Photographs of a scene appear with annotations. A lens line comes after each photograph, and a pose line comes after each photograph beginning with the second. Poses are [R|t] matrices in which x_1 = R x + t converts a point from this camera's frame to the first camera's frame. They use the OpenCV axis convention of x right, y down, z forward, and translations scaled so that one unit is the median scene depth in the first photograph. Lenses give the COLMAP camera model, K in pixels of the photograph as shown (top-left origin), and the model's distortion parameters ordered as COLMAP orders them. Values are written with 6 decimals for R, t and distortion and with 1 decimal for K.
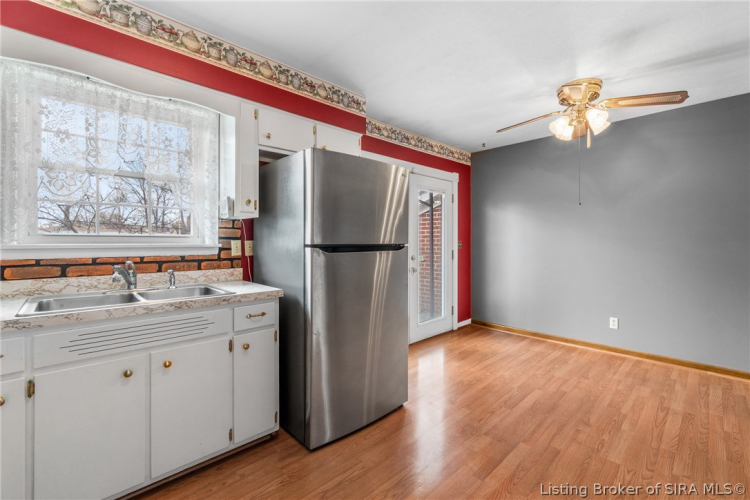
lens RADIAL K [[329.9, 0, 375.5], [0, 329.9, 246.9], [0, 0, 1]] dist [0.001392, 0.003304]
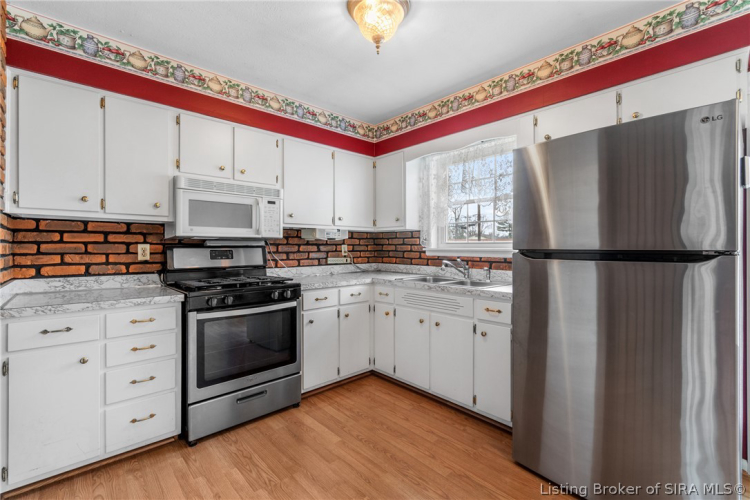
lens RADIAL K [[329.9, 0, 372.7], [0, 329.9, 248.5], [0, 0, 1]] dist [0.001392, 0.003304]
pose [[-0.022299, 0.003345, -0.999746, 0.845810], [-0.018398, 0.999824, 0.003756, -0.006246], [0.999582, 0.018477, -0.022233, 0.637748]]
